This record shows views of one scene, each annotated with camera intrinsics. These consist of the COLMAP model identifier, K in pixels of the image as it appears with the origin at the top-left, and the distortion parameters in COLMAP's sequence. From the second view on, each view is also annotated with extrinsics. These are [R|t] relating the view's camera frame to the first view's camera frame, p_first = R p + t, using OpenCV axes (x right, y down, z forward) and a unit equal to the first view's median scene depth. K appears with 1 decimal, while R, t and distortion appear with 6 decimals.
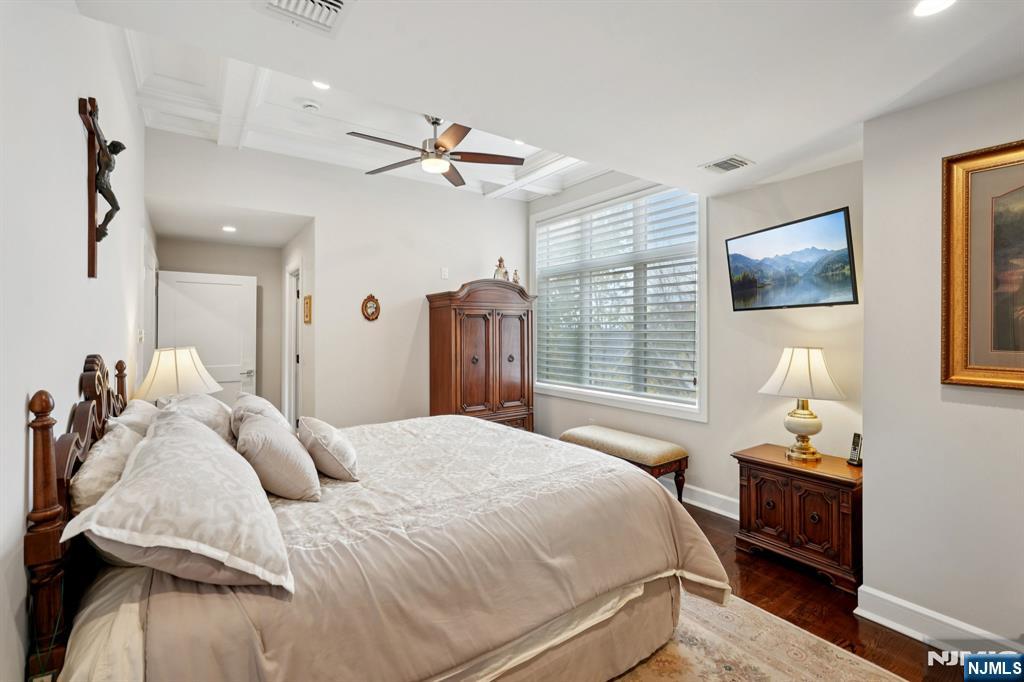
lens RADIAL K [[456.2, 0, 511.6], [0, 456.2, 331.5], [0, 0, 1]] dist [-0.016317, 0.005490]
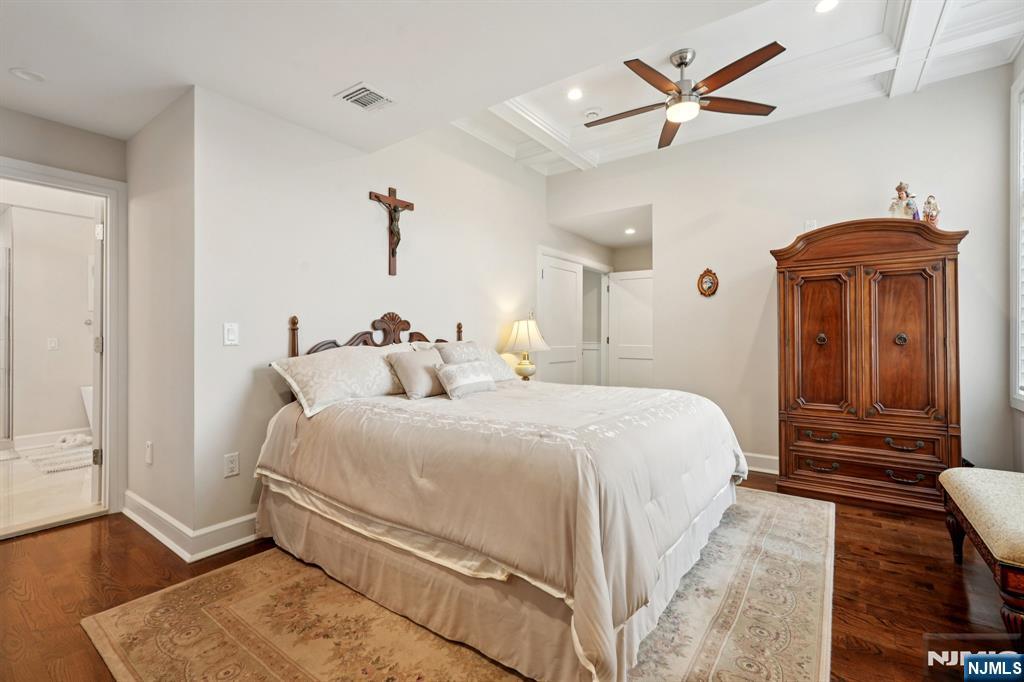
lens RADIAL K [[456.2, 0, 516.8], [0, 456.2, 337.7], [0, 0, 1]] dist [-0.016317, 0.005490]
pose [[0.329968, 0.001318, -0.943991, 0.450031], [0.000788, 0.999998, 0.001672, 0.059657], [0.943992, -0.001296, 0.329966, 0.319965]]
